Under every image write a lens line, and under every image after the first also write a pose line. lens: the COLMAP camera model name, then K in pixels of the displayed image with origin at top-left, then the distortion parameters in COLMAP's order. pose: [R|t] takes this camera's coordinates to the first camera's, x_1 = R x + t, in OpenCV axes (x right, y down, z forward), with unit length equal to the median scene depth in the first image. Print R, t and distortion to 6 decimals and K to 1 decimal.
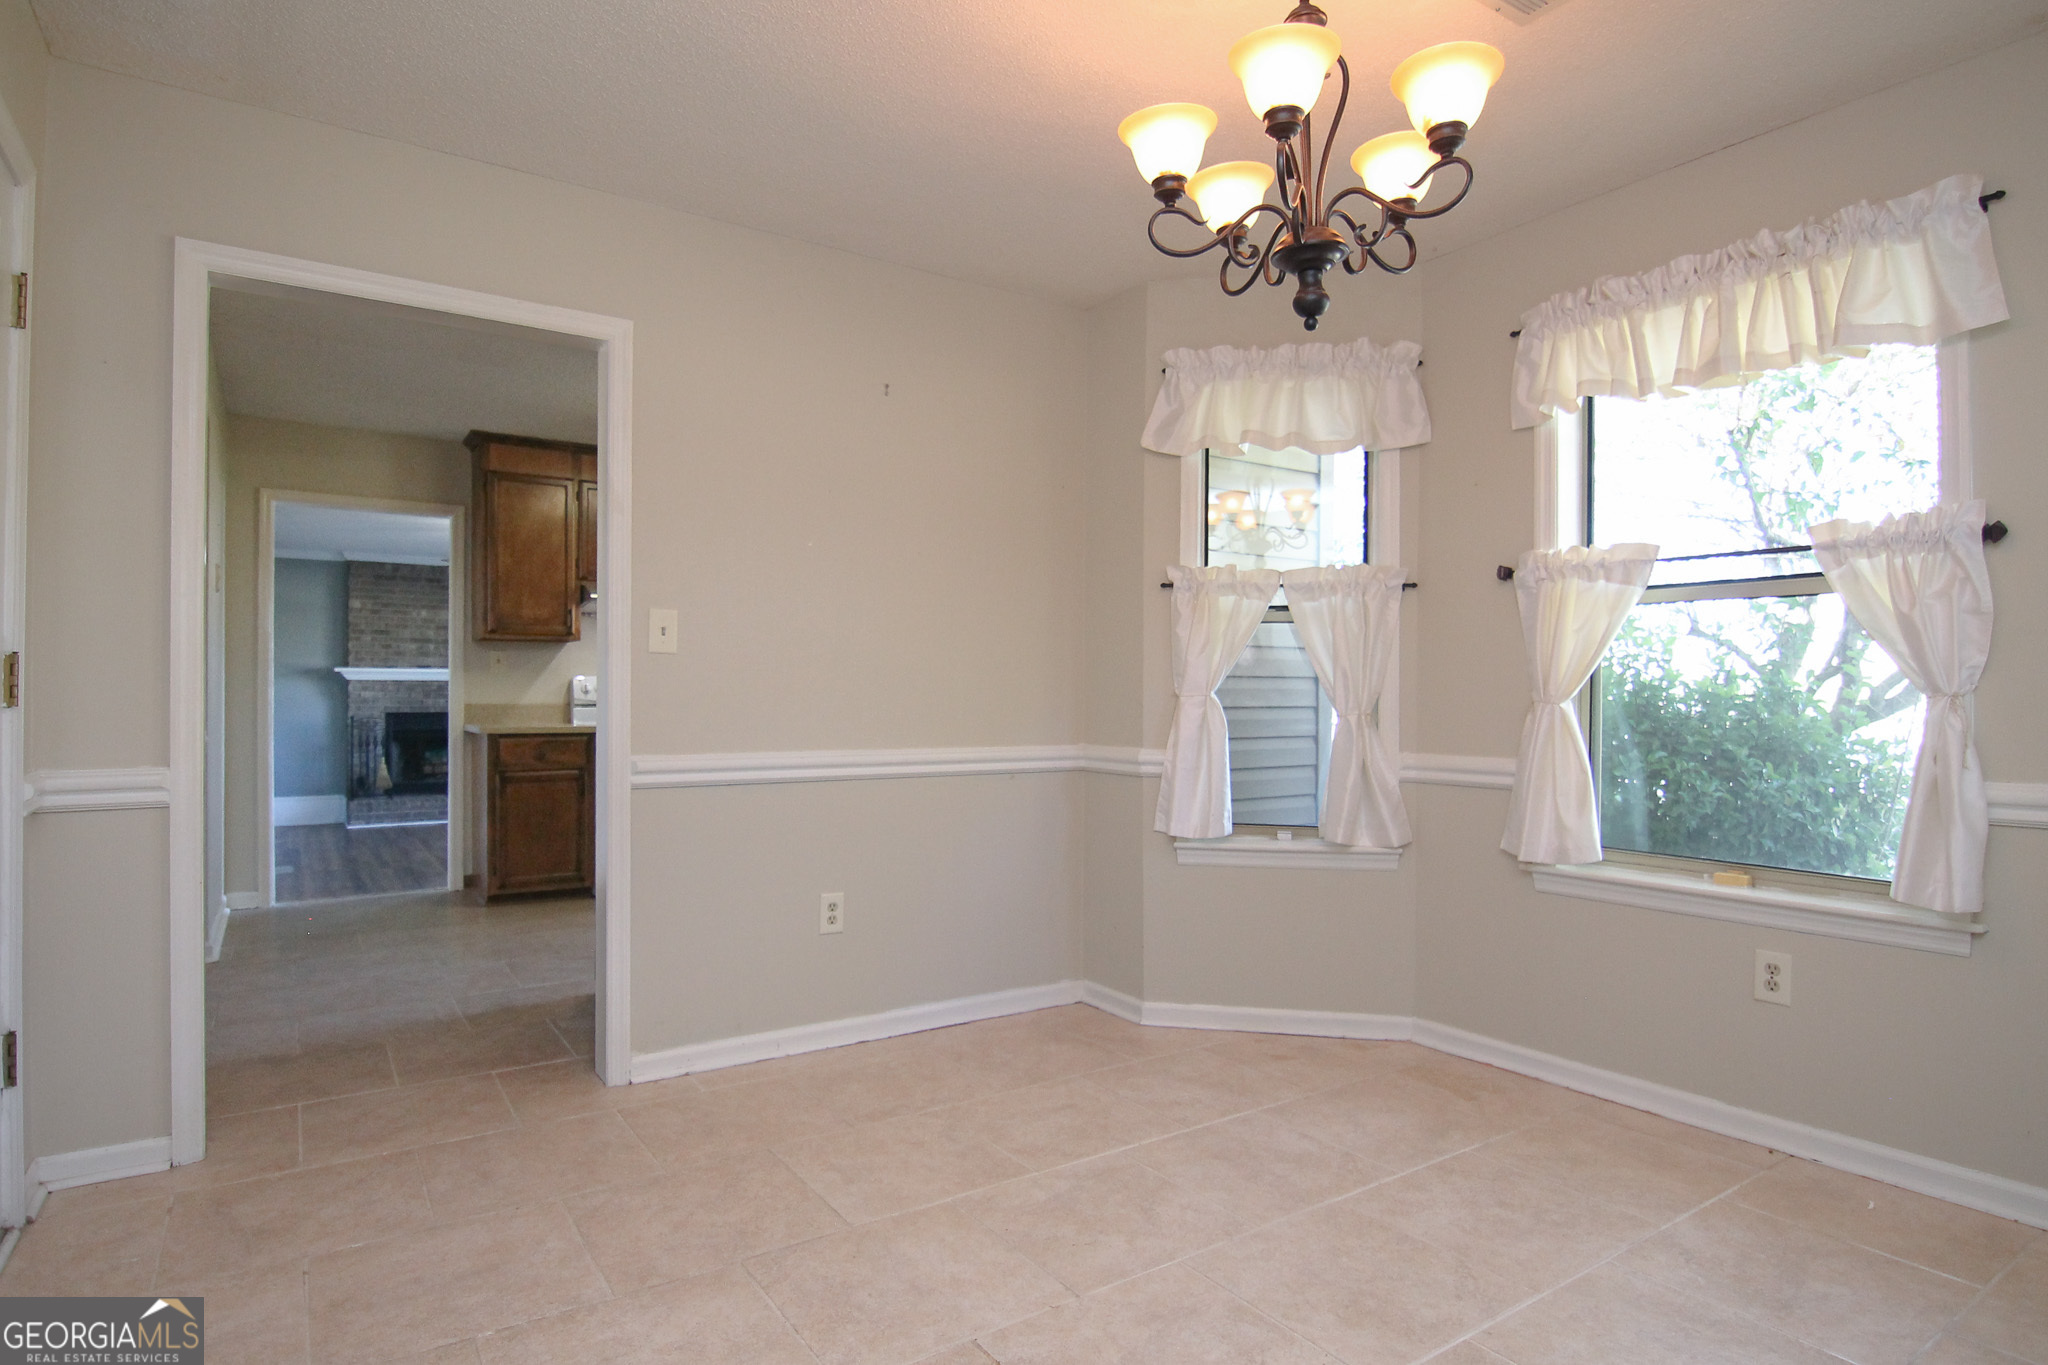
lens RADIAL K [[1073.3, 0, 1017.5], [0, 1073.3, 691.0], [0, 0, 1]] dist [-0.016033, -0.000859]
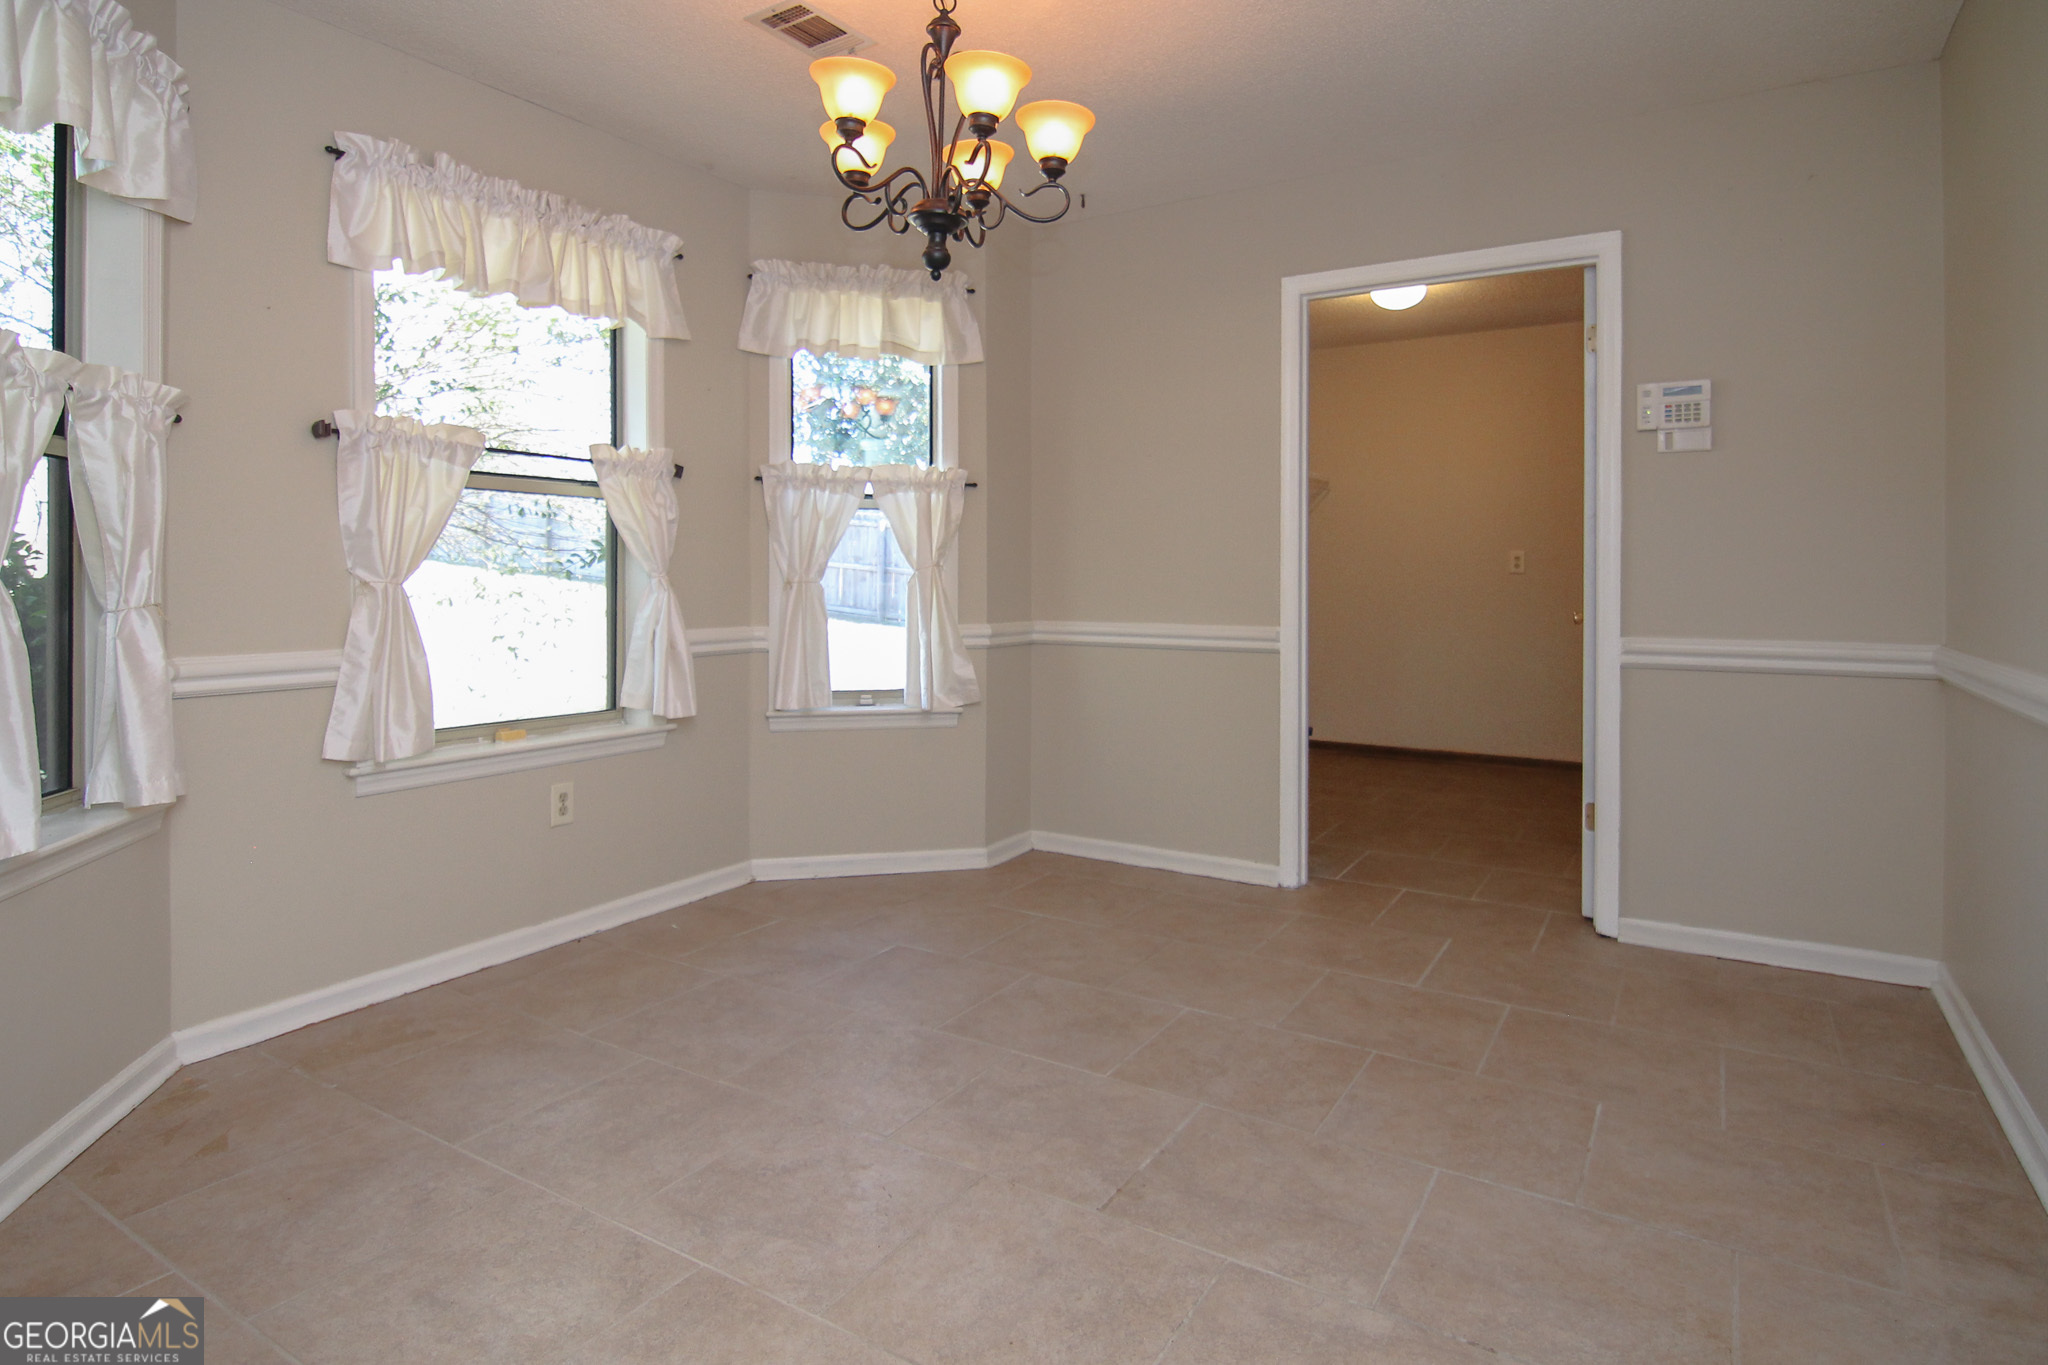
lens RADIAL K [[1098.0, 0, 1025.1], [0, 1098.0, 577.8], [0, 0, 1]] dist [-0.000219, -0.000138]
pose [[-0.406879, -0.004584, 0.913470, -0.761433], [-0.010877, 0.999941, 0.000173, 0.001433], [-0.913417, -0.009865, -0.406905, 1.173561]]
